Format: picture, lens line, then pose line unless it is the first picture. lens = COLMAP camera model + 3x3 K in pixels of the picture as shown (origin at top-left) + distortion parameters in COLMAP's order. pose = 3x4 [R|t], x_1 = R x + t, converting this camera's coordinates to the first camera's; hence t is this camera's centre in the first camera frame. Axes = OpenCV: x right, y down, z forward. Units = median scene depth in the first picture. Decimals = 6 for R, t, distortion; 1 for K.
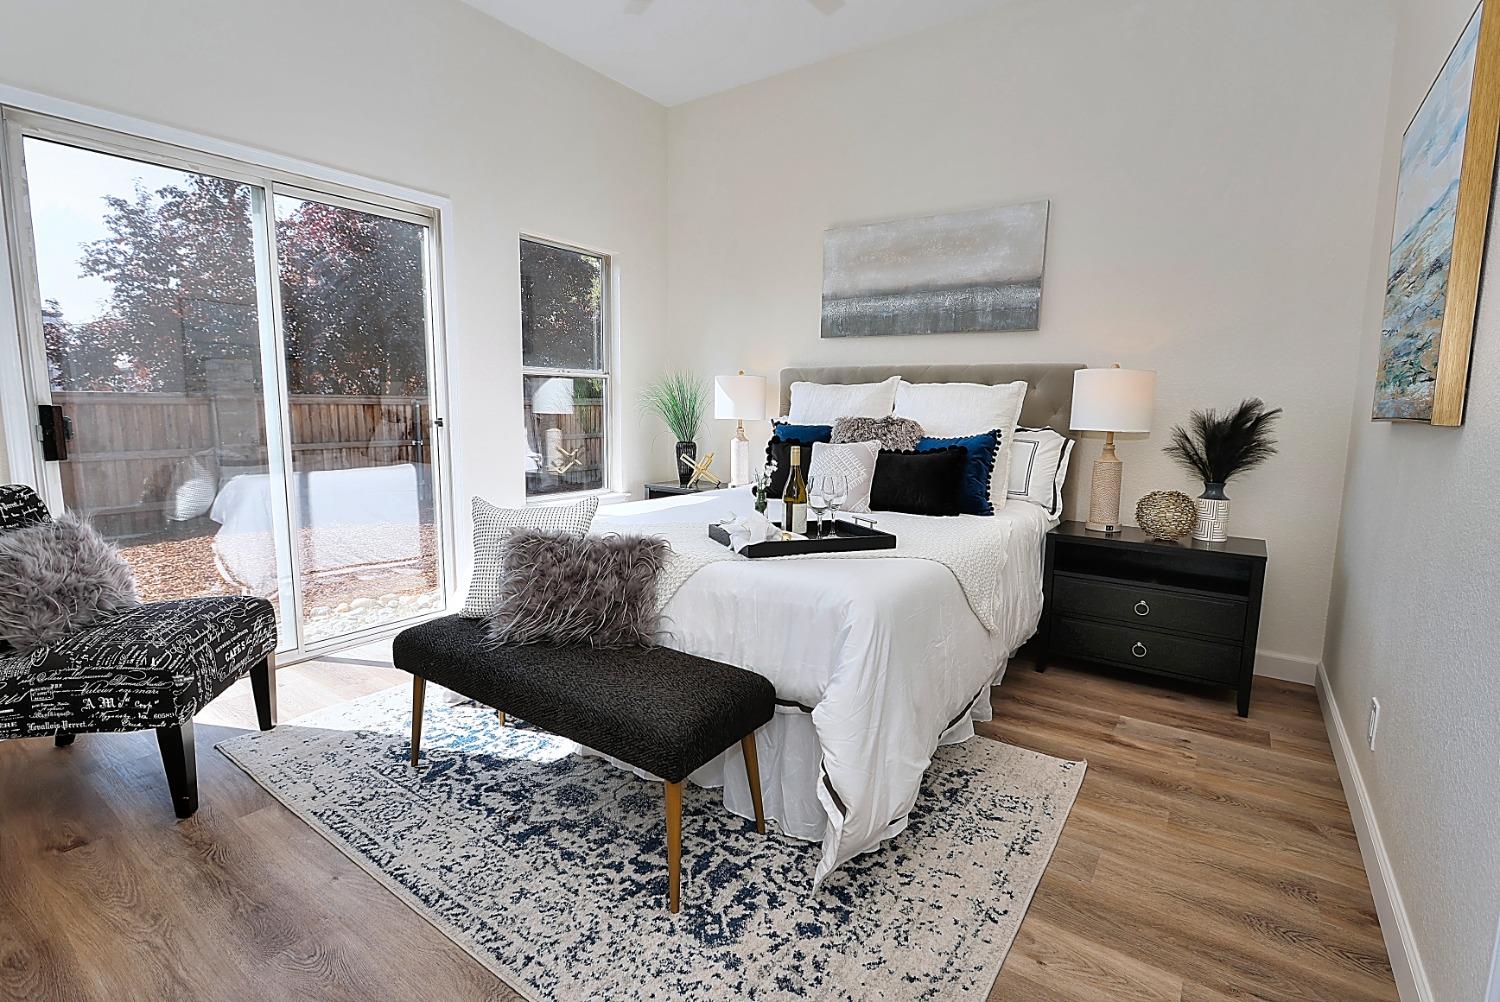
lens RADIAL K [[693.4, 0, 747.9], [0, 693.4, 495.8], [0, 0, 1]] dist [-0.016235, 0.002395]
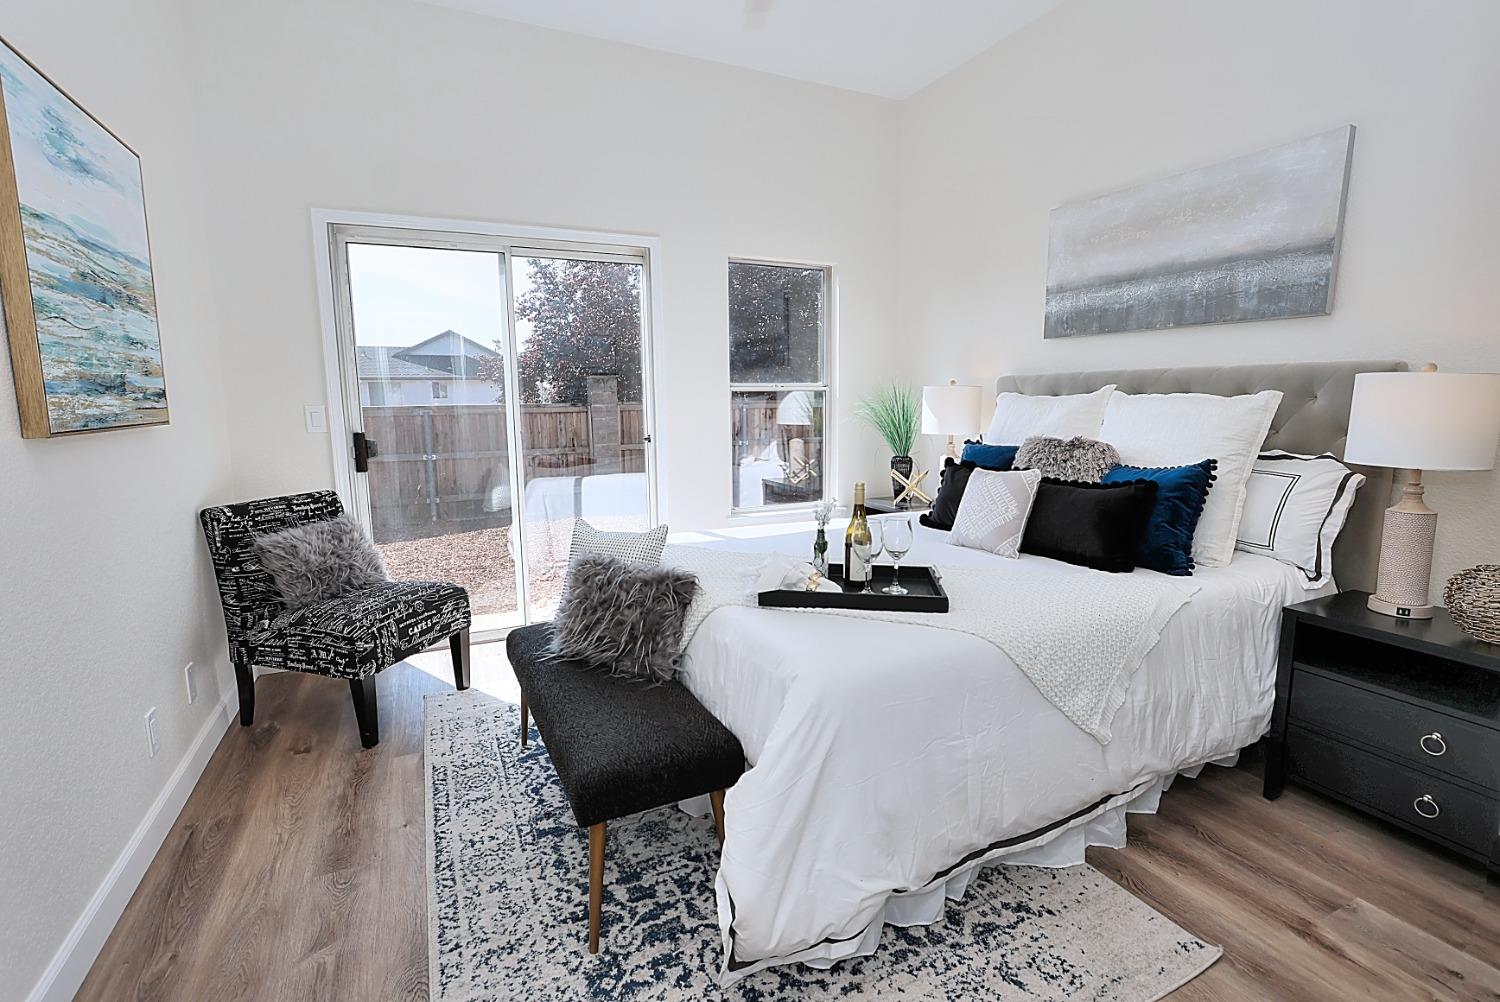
lens RADIAL K [[693.4, 0, 753.2], [0, 693.4, 499.3], [0, 0, 1]] dist [-0.016235, 0.002395]
pose [[0.871792, 0.048513, -0.487467, 0.405621], [-0.042763, 0.998822, 0.022926, -0.067797], [0.488005, 0.000859, 0.872840, 0.168621]]
